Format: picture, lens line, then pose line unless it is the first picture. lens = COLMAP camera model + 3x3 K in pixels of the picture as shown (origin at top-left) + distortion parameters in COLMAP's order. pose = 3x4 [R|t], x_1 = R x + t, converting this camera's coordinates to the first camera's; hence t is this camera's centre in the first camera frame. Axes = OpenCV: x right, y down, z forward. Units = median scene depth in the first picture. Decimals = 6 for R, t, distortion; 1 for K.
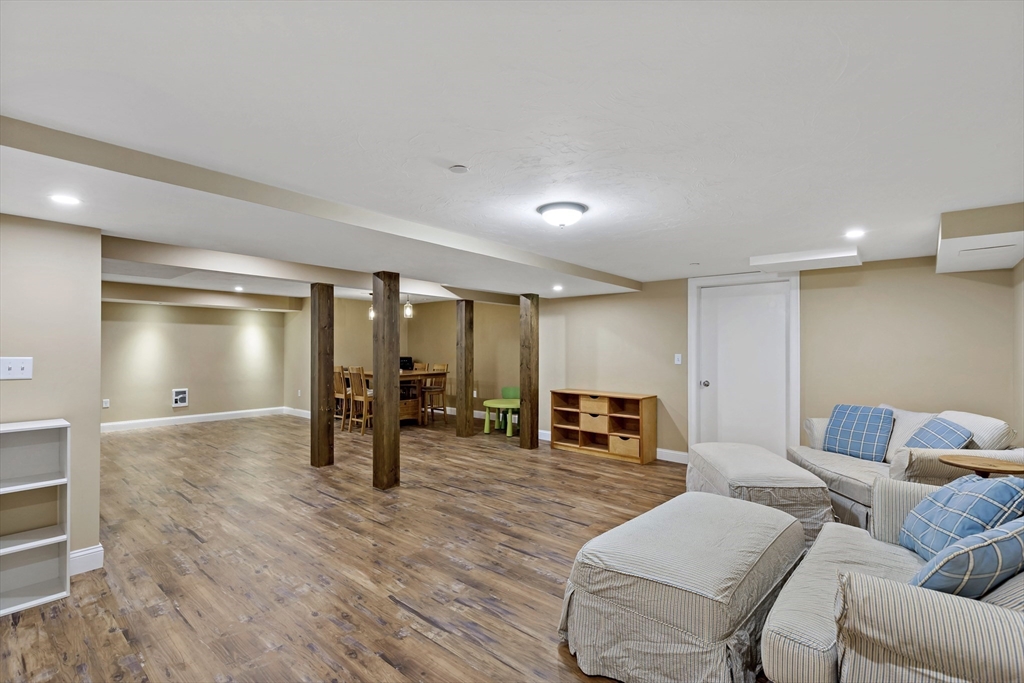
lens RADIAL K [[459.5, 0, 512.0], [0, 459.5, 341.5], [0, 0, 1]] dist [-0.000245, -0.000013]
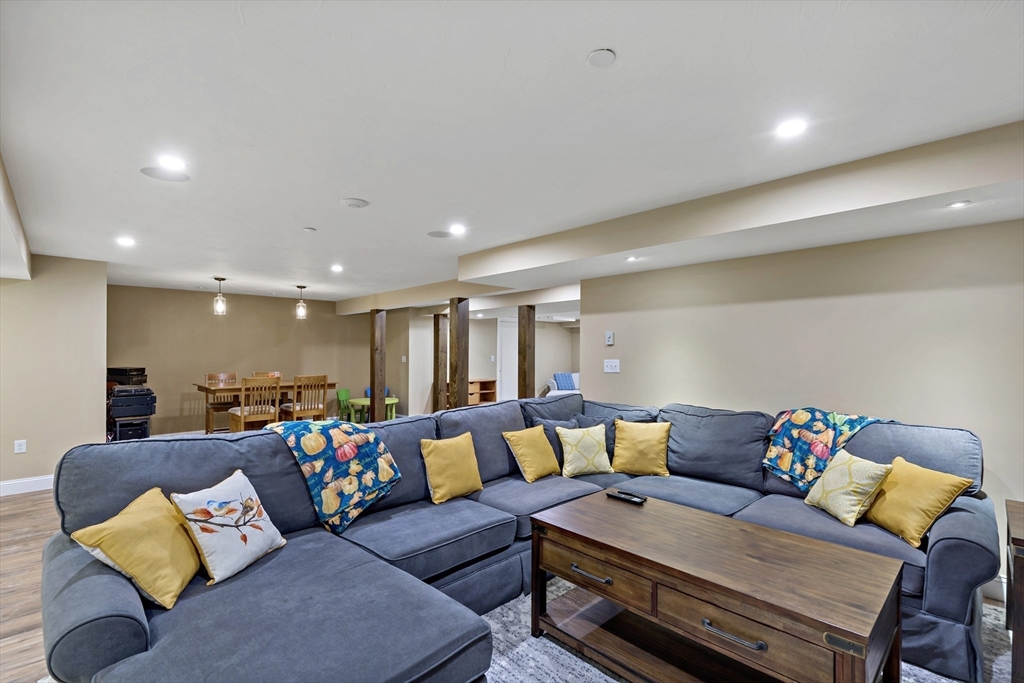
lens RADIAL K [[459.5, 0, 512.0], [0, 459.5, 341.5], [0, 0, 1]] dist [-0.000245, -0.000013]
pose [[0.108885, 0.020021, 0.993853, -1.461699], [-0.015012, 0.999716, -0.018494, 0.002404], [-0.993941, -0.012906, 0.109154, 0.703484]]
